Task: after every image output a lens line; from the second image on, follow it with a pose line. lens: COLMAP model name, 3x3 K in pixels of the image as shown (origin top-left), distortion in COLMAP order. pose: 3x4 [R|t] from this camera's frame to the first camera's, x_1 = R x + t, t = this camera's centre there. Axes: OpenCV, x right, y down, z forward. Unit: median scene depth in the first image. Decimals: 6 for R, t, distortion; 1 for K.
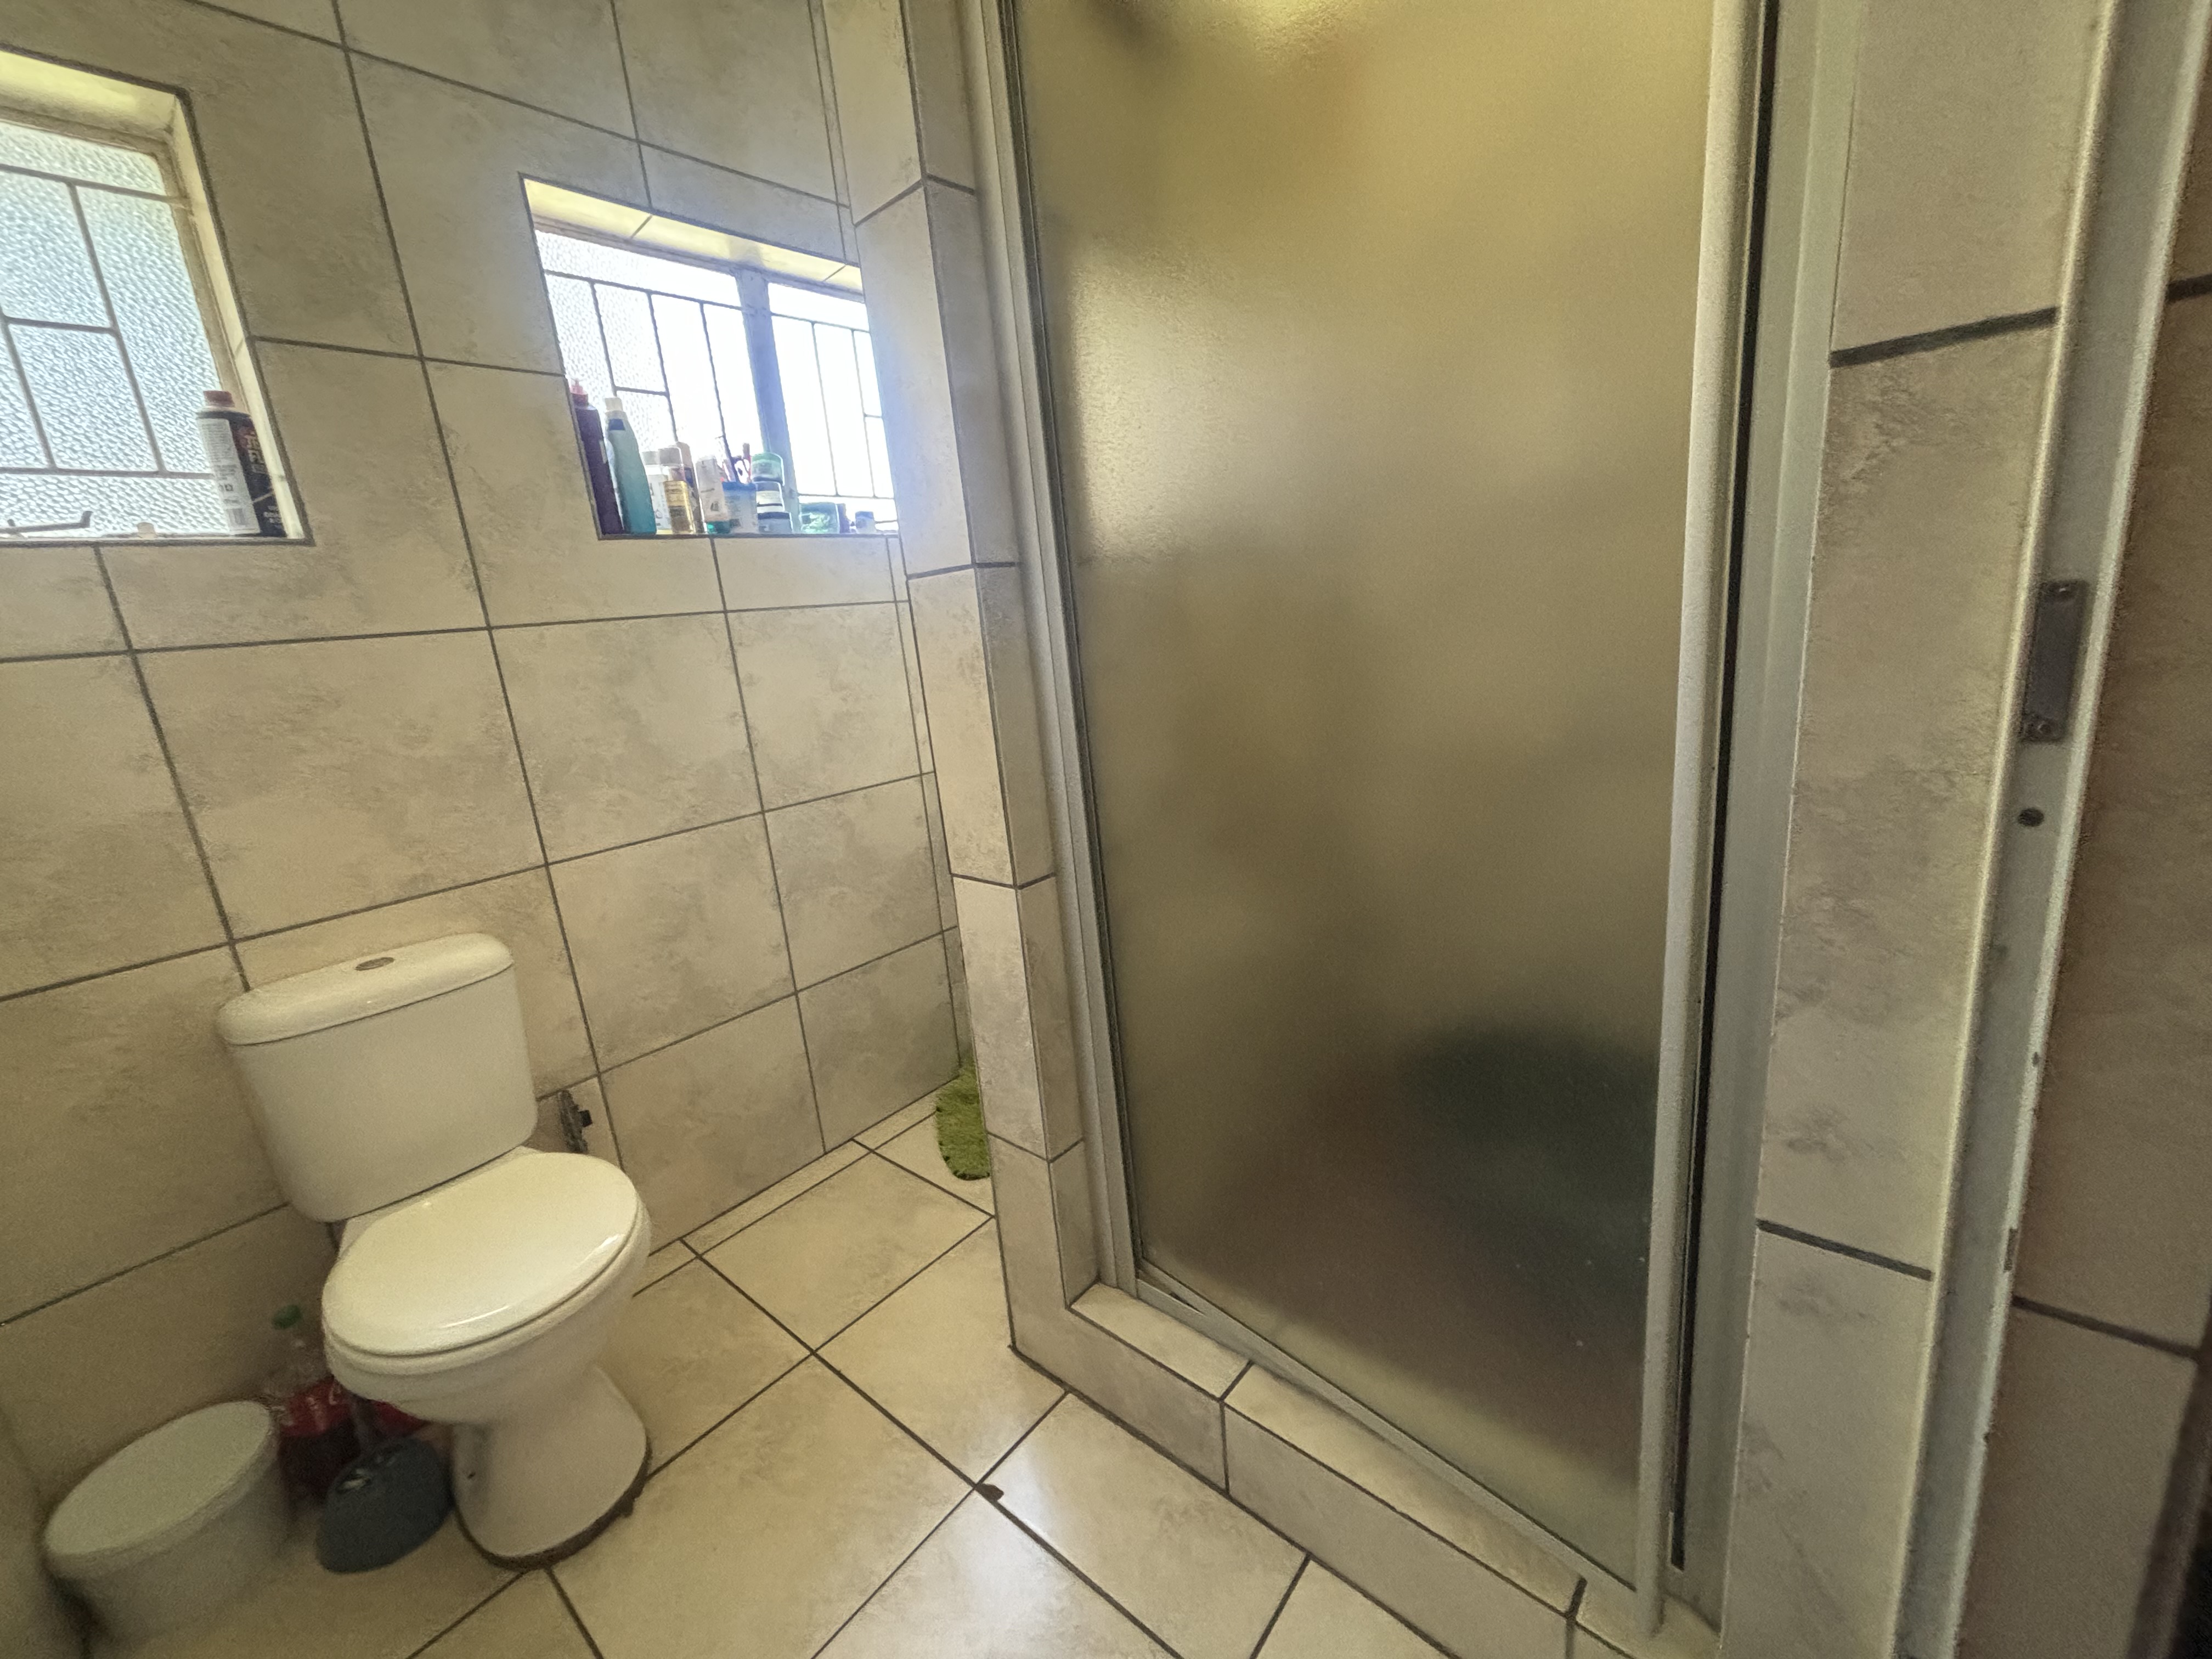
lens RADIAL K [[897.0, 0, 1109.0], [0, 897.0, 821.5], [0, 0, 1]] dist [0.004823, -0.000096]
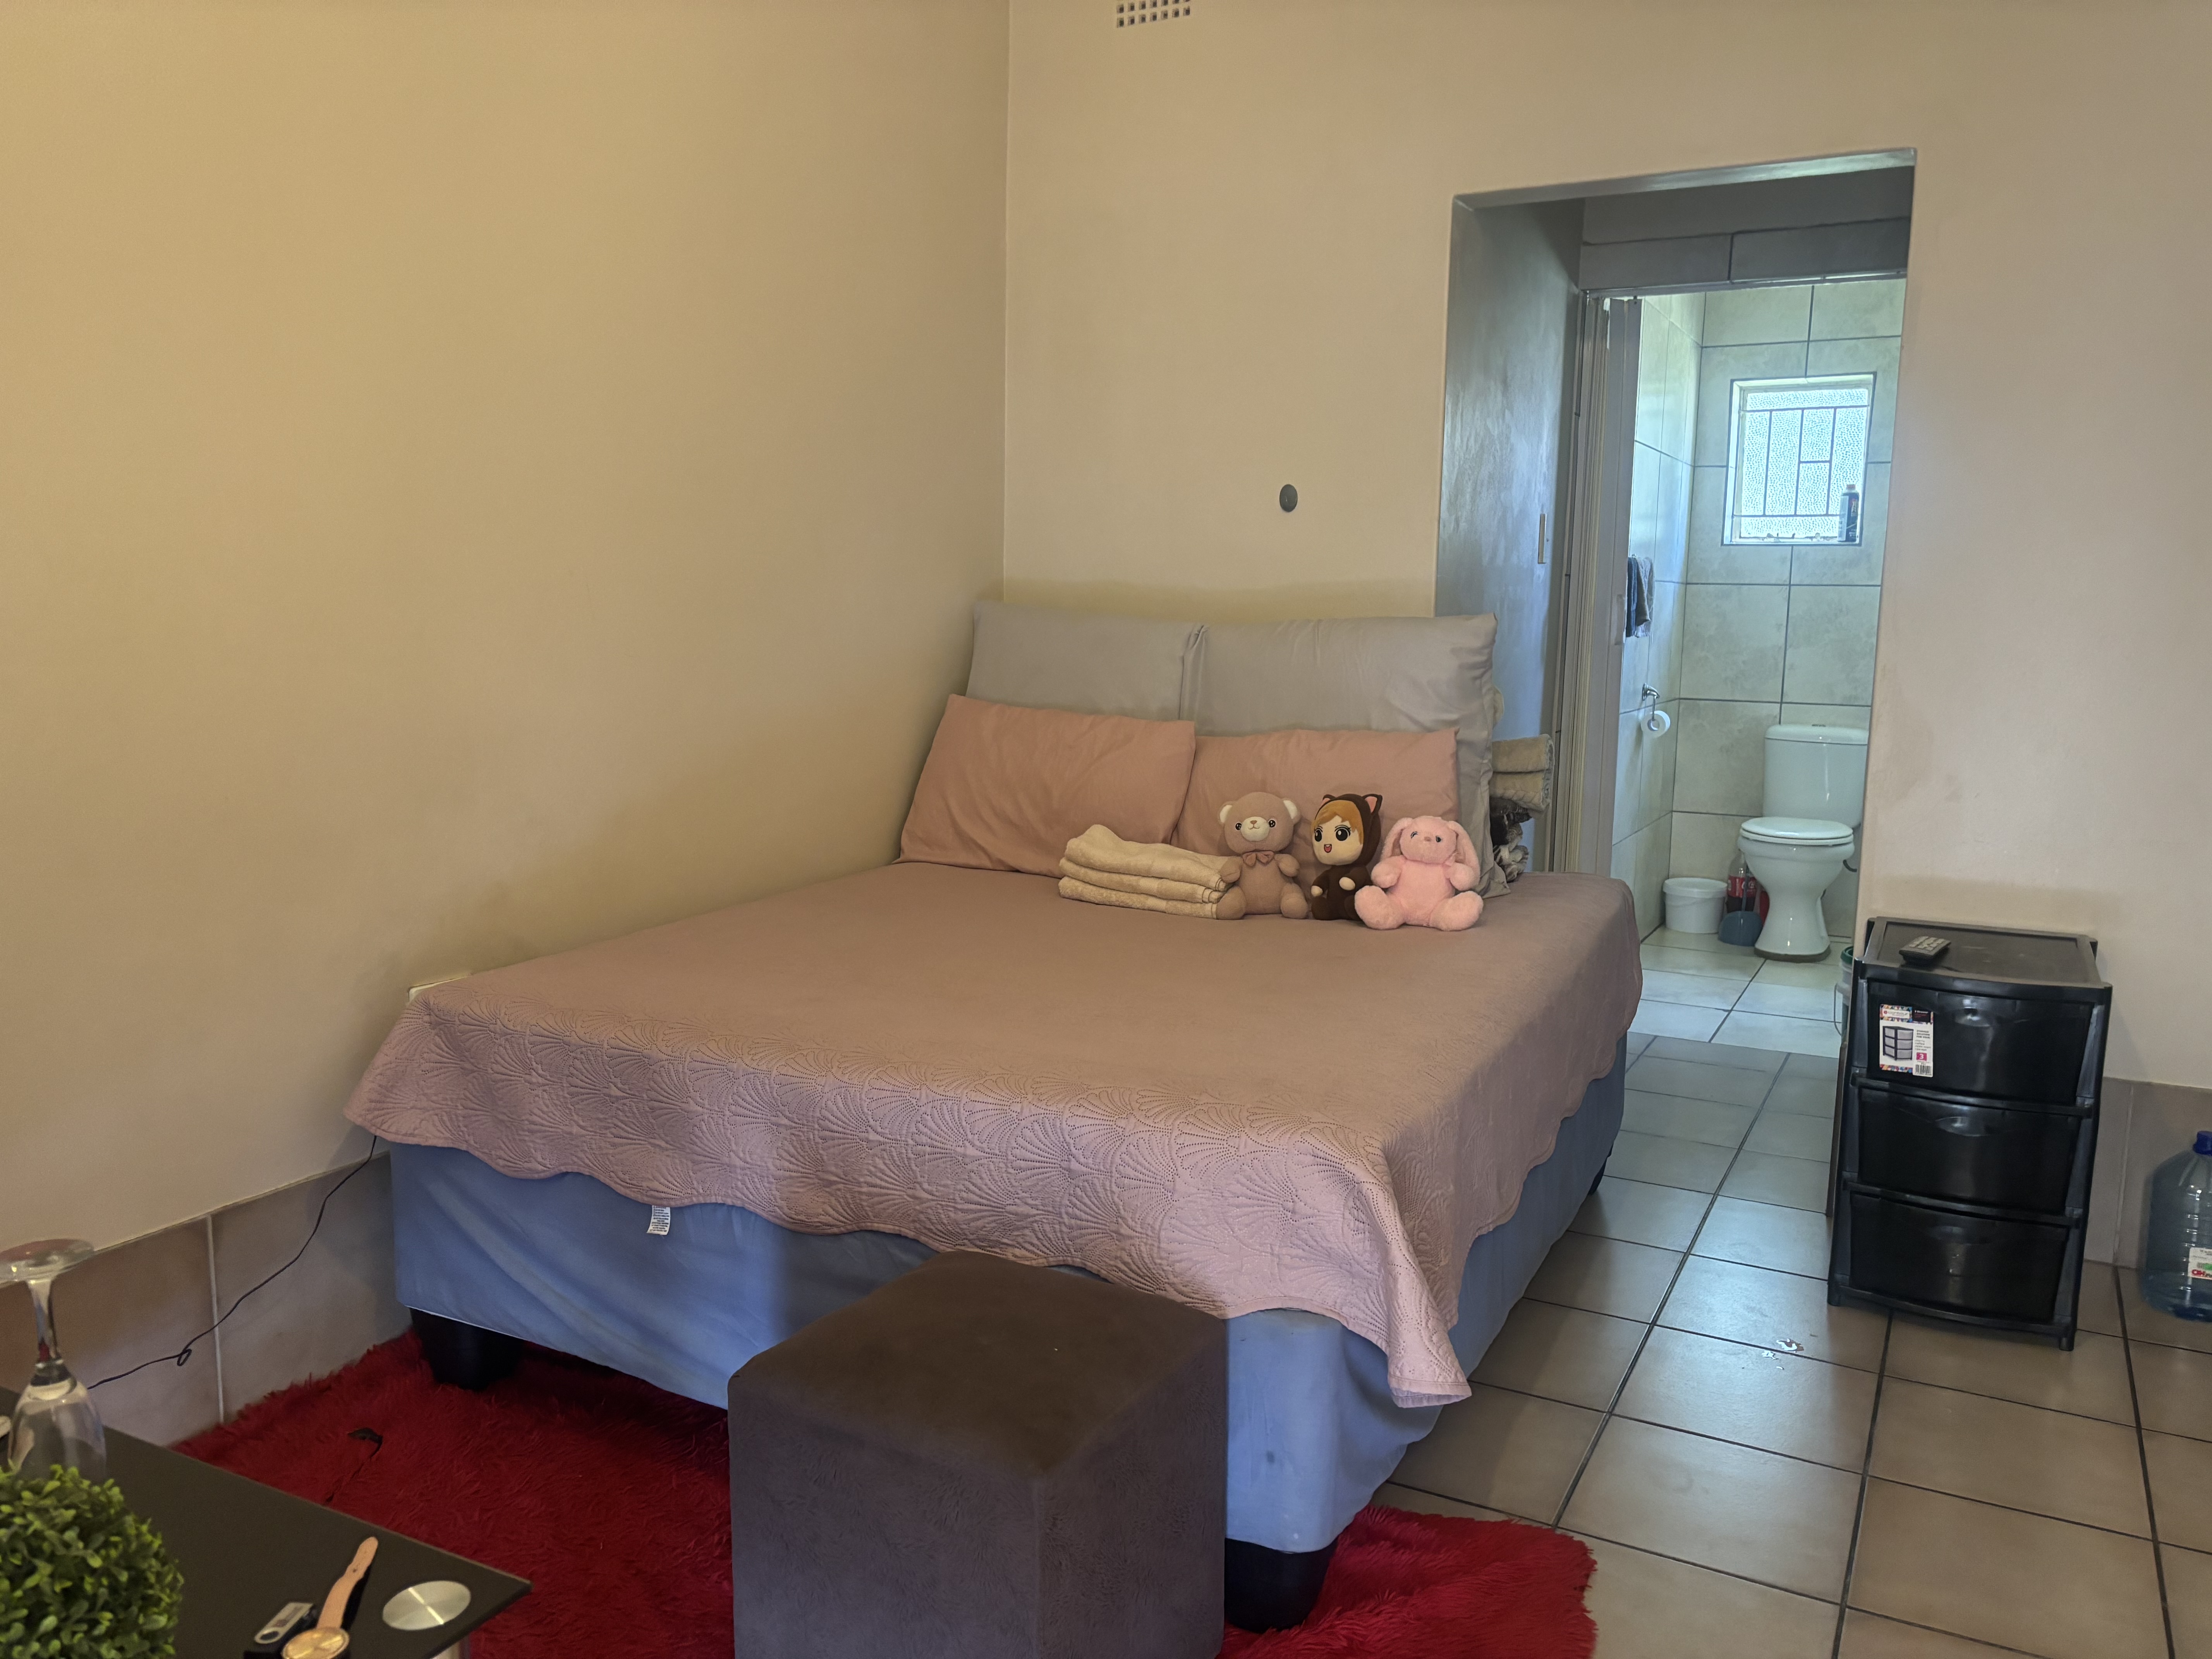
lens RADIAL K [[1692.8, 0, 1119.5], [0, 1692.8, 833.8], [0, 0, 1]] dist [0.027051, -0.019819]
pose [[0.213011, 0.234342, -0.948531, 3.152443], [-0.254433, 0.950620, 0.177721, 0.109662], [0.943340, 0.203481, 0.262117, -1.866306]]
